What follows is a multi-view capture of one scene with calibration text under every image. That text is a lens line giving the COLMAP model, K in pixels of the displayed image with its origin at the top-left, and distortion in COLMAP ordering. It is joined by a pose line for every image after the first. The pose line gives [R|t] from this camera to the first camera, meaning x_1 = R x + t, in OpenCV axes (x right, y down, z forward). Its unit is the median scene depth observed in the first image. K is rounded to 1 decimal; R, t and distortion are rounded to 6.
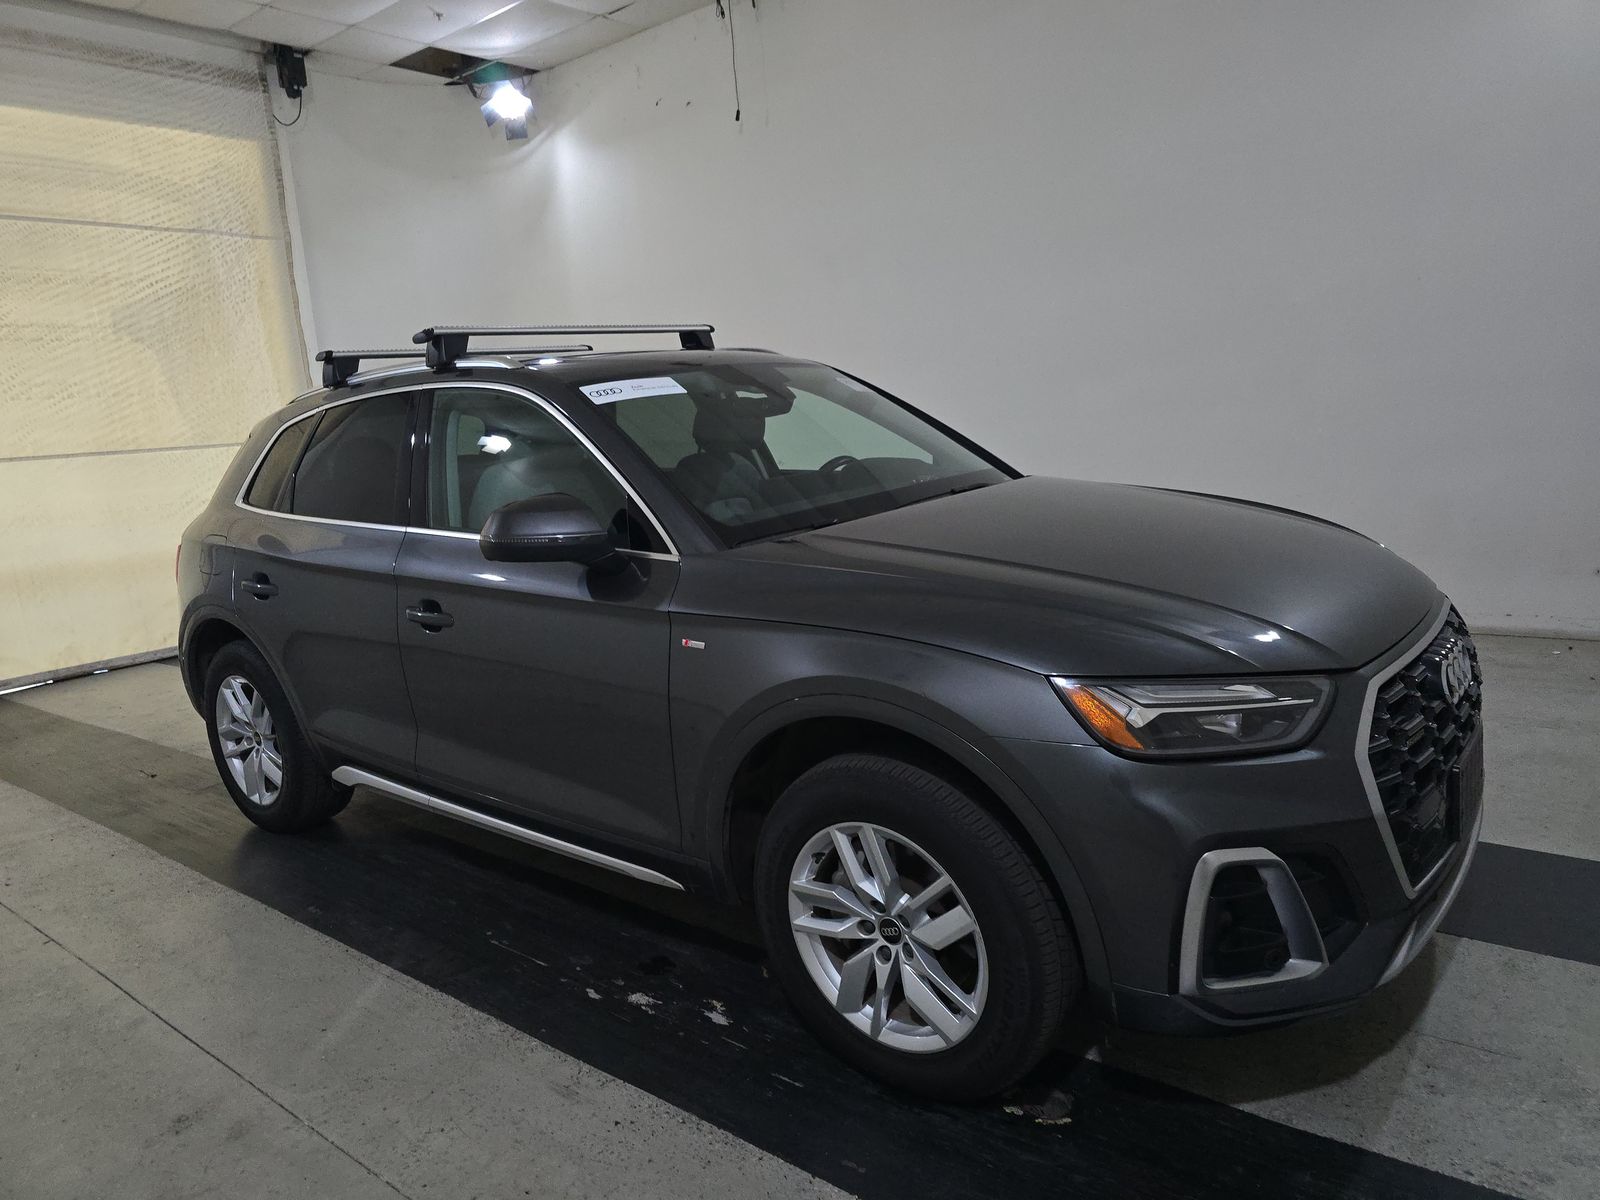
lens RADIAL K [[1056.7, 0, 800.0], [0, 1056.7, 600.0], [0, 0, 1]] dist [0.031887, -0.032331]
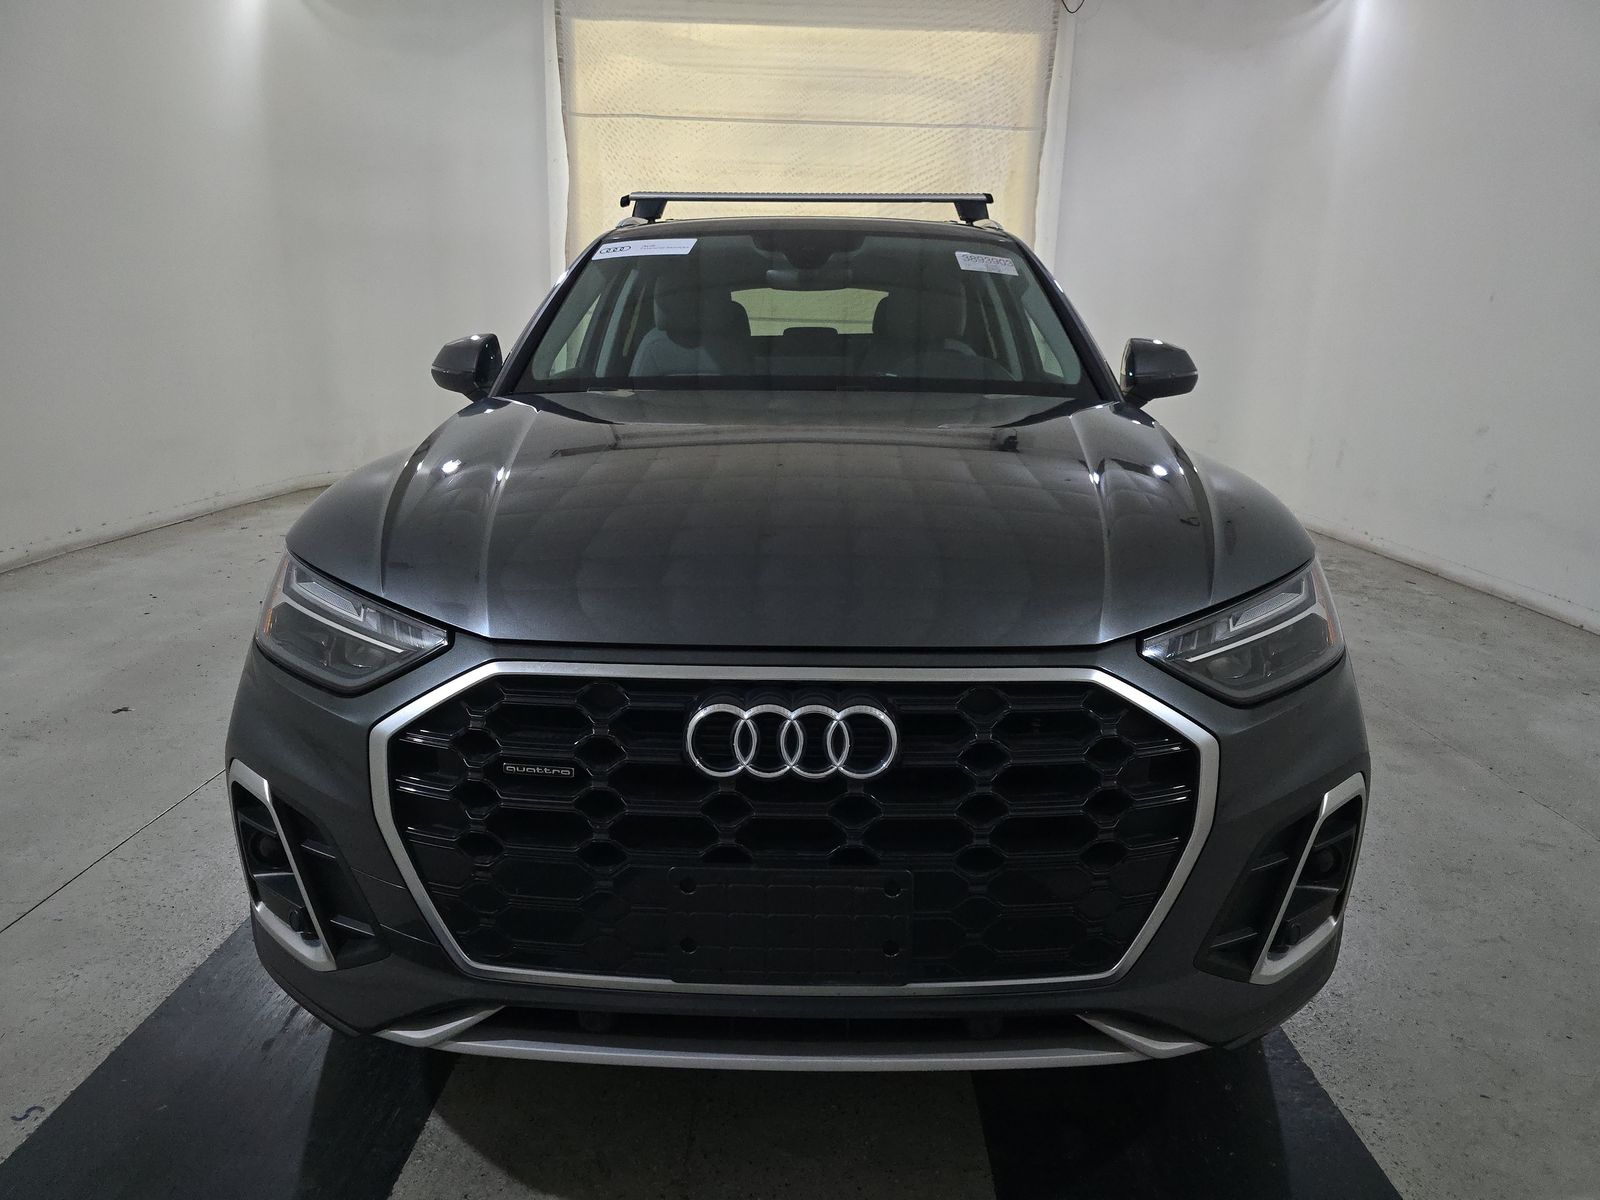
lens RADIAL K [[1056.7, 0, 800.0], [0, 1056.7, 600.0], [0, 0, 1]] dist [0.031887, -0.032331]
pose [[0.628371, 0.266291, -0.730917, 0.277759], [-0.204566, 0.963081, 0.175009, -0.029958], [0.750535, 0.039550, 0.659646, 0.165065]]
